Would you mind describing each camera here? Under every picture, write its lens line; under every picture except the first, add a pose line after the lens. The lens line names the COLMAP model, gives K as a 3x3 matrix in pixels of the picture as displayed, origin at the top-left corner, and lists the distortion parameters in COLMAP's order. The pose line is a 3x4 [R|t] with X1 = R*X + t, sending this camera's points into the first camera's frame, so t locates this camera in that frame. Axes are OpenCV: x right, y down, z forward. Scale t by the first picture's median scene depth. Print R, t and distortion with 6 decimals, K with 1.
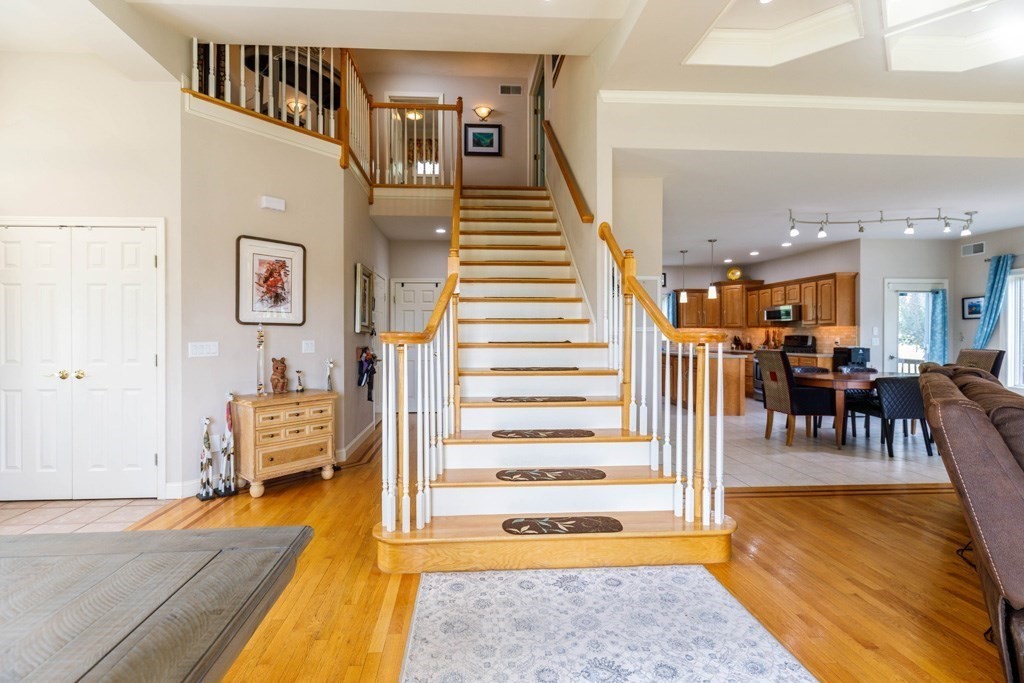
lens RADIAL K [[468.8, 0, 503.7], [0, 468.8, 338.3], [0, 0, 1]] dist [-0.004289, -0.000723]
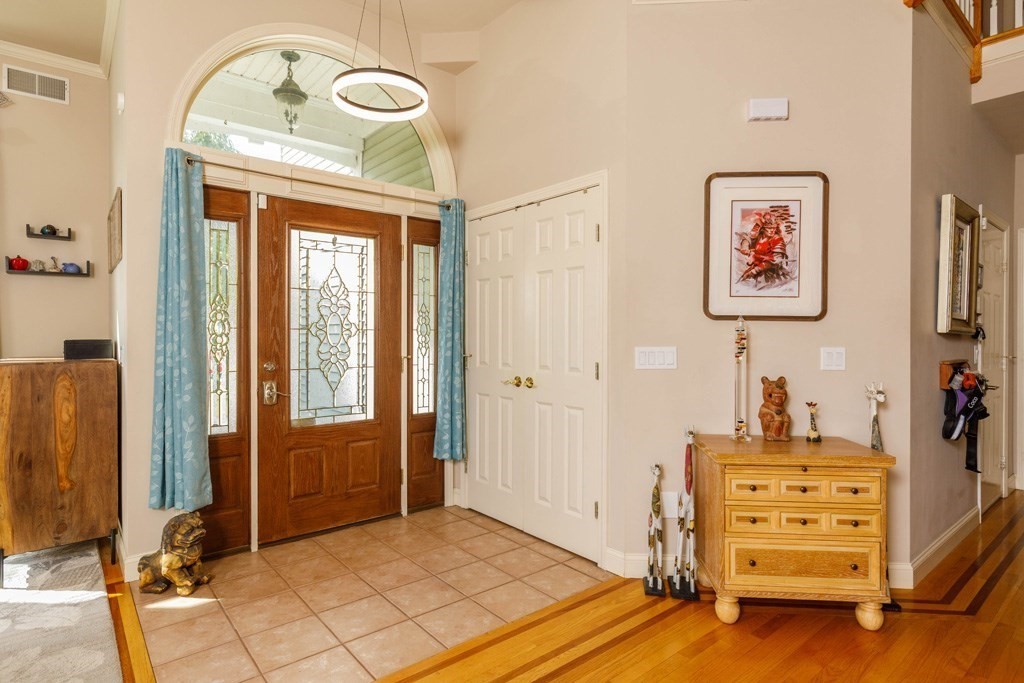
lens RADIAL K [[542.4, 0, 505.2], [0, 542.4, 333.1], [0, 0, 1]] dist [0.007652, -0.001182]
pose [[0.567460, 0.002373, -0.823397, -0.127713], [-0.012077, 0.999912, -0.005441, -0.004038], [0.823312, 0.013031, 0.567439, 0.372235]]
